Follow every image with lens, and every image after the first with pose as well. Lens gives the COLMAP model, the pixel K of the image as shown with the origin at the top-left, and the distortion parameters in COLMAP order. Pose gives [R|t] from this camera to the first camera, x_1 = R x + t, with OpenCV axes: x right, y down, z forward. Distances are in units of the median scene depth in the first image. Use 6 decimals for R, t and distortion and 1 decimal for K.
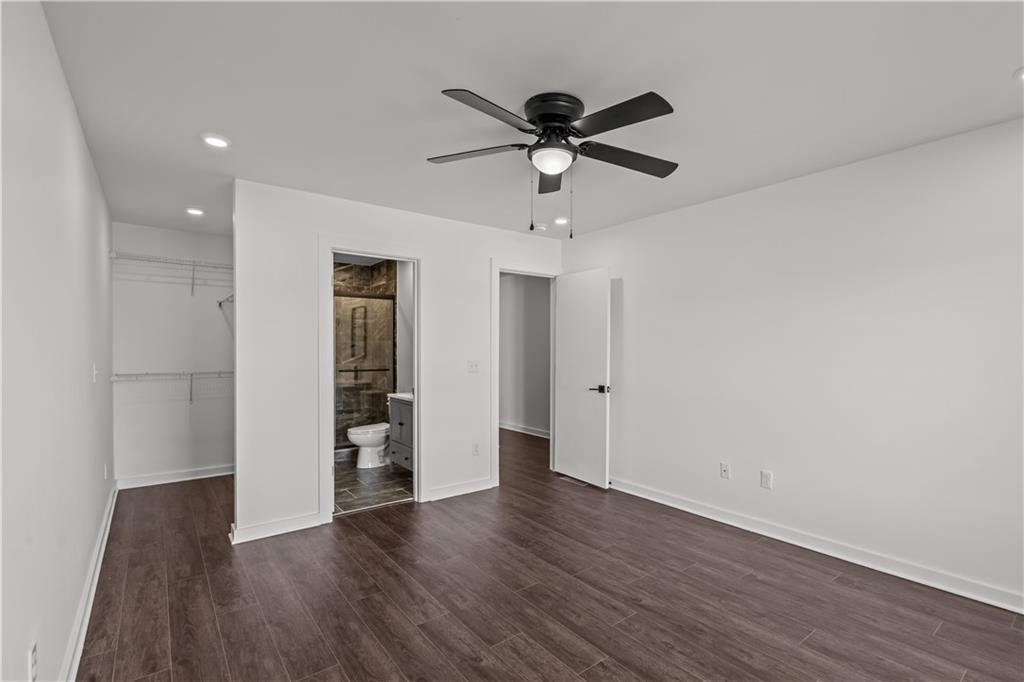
lens RADIAL K [[459.5, 0, 534.3], [0, 459.5, 360.7], [0, 0, 1]] dist [-0.009367, 0.000573]
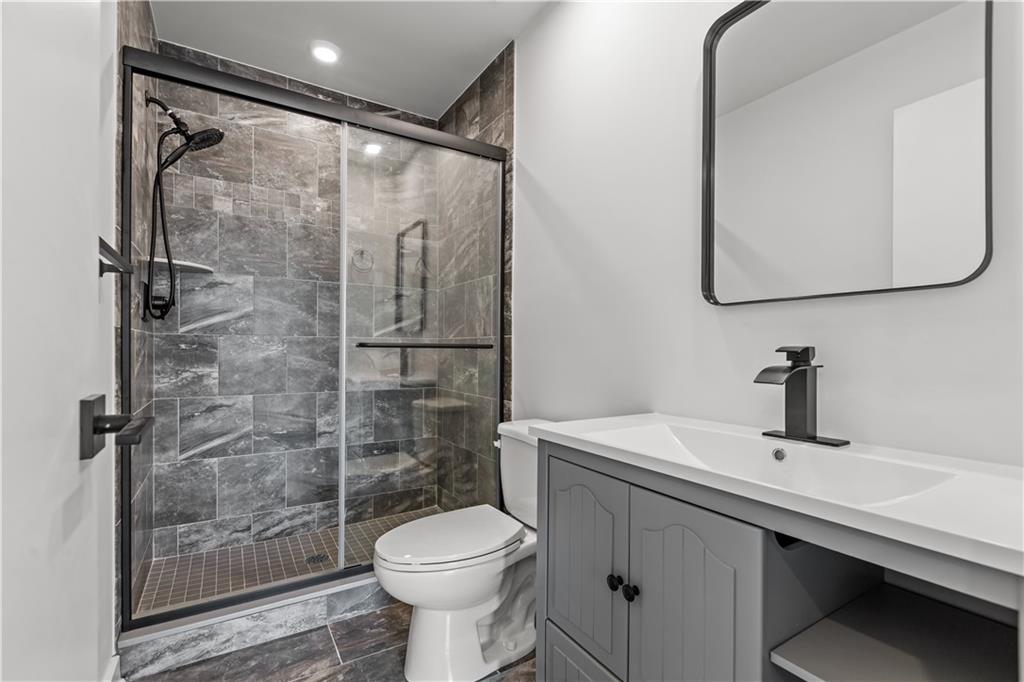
lens RADIAL K [[459.5, 0, 506.3], [0, 459.5, 341.9], [0, 0, 1]] dist [-0.009367, 0.000573]
pose [[0.989845, -0.000235, -0.142152, -0.233506], [-0.005045, 0.999311, -0.036783, 0.027106], [0.142063, 0.037126, 0.989161, 0.589237]]
